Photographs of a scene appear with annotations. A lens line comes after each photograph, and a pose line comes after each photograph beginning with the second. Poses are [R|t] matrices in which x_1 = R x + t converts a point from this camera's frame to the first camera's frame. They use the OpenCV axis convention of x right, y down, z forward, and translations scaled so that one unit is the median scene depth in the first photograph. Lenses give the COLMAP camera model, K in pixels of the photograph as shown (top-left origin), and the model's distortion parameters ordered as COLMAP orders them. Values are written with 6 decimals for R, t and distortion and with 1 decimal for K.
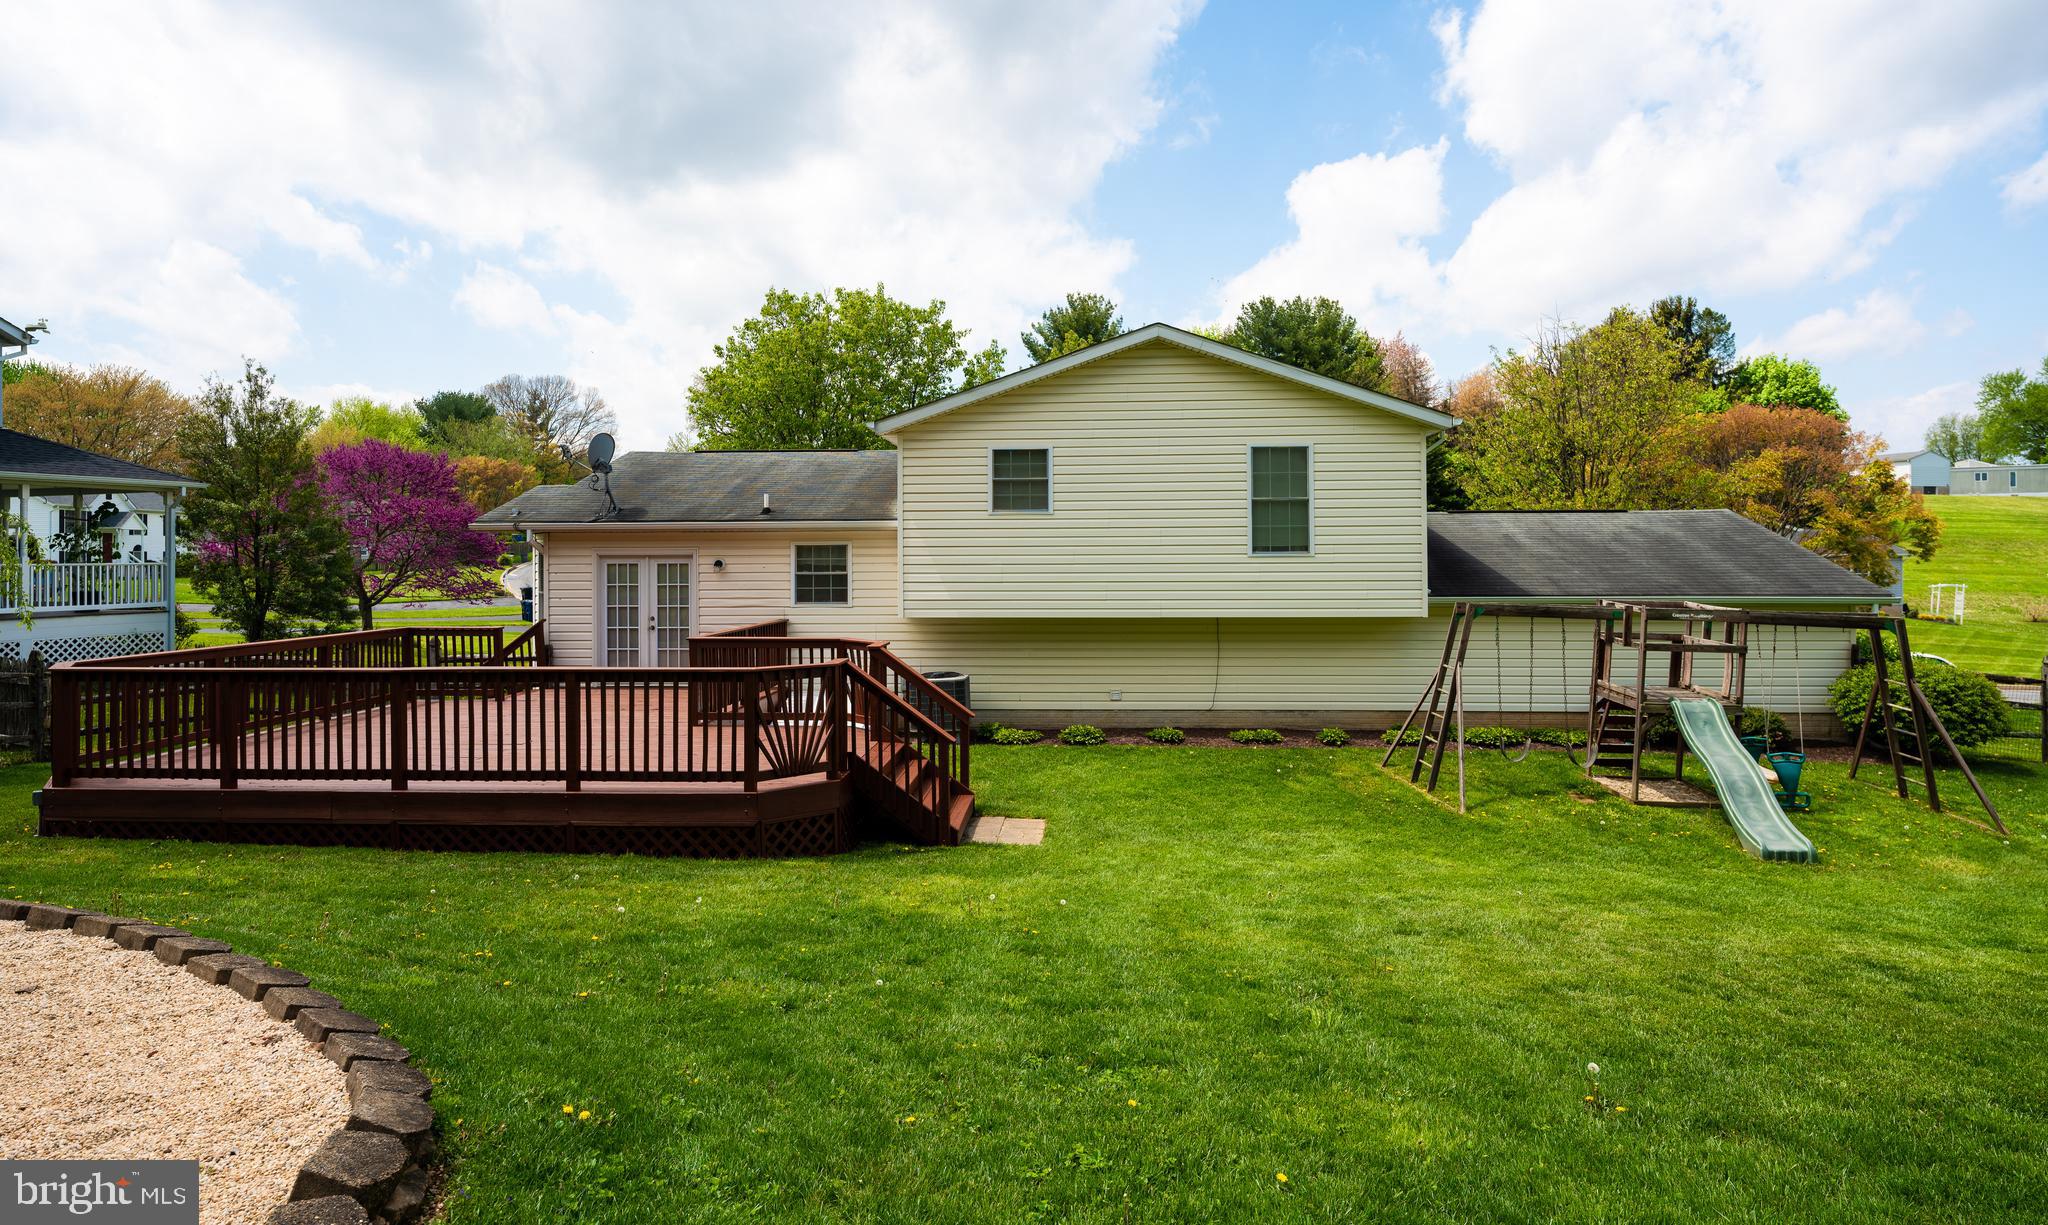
lens RADIAL K [[1226.5, 0, 1024.0], [0, 1226.5, 612.5], [0, 0, 1]] dist [0.001487, 0.000259]
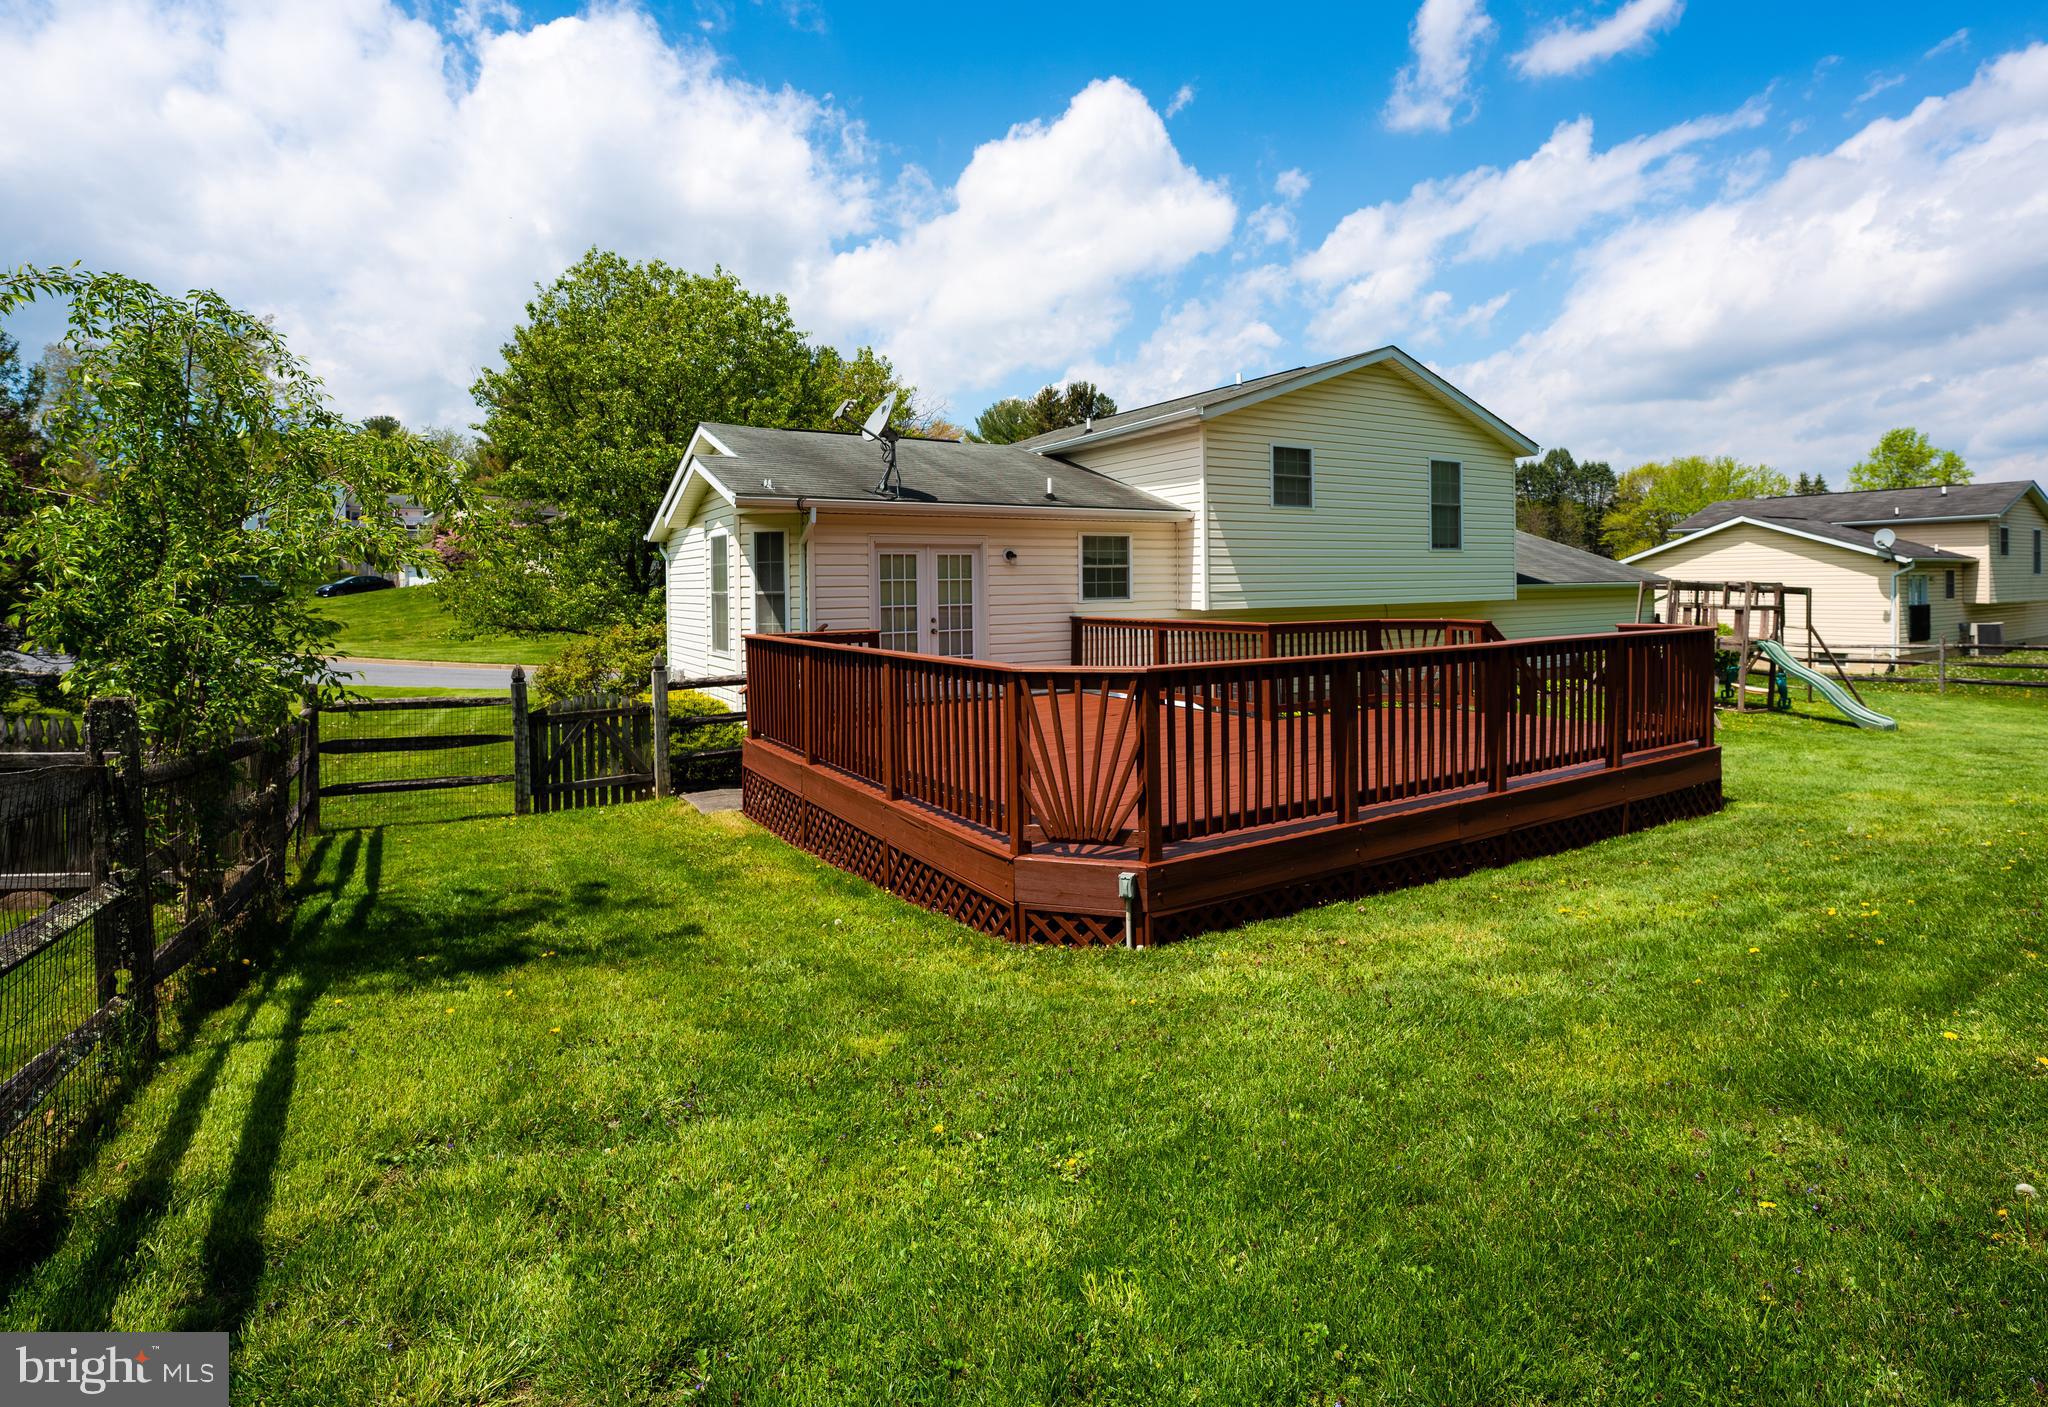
lens RADIAL K [[961.7, 0, 1024.0], [0, 961.7, 703.5], [0, 0, 1]] dist [0.011865, -0.000007]
pose [[0.807545, -0.079227, 0.584460, -0.685789], [0.027843, 0.994953, 0.096402, -0.000232], [-0.589148, -0.061576, 0.805675, 0.450789]]
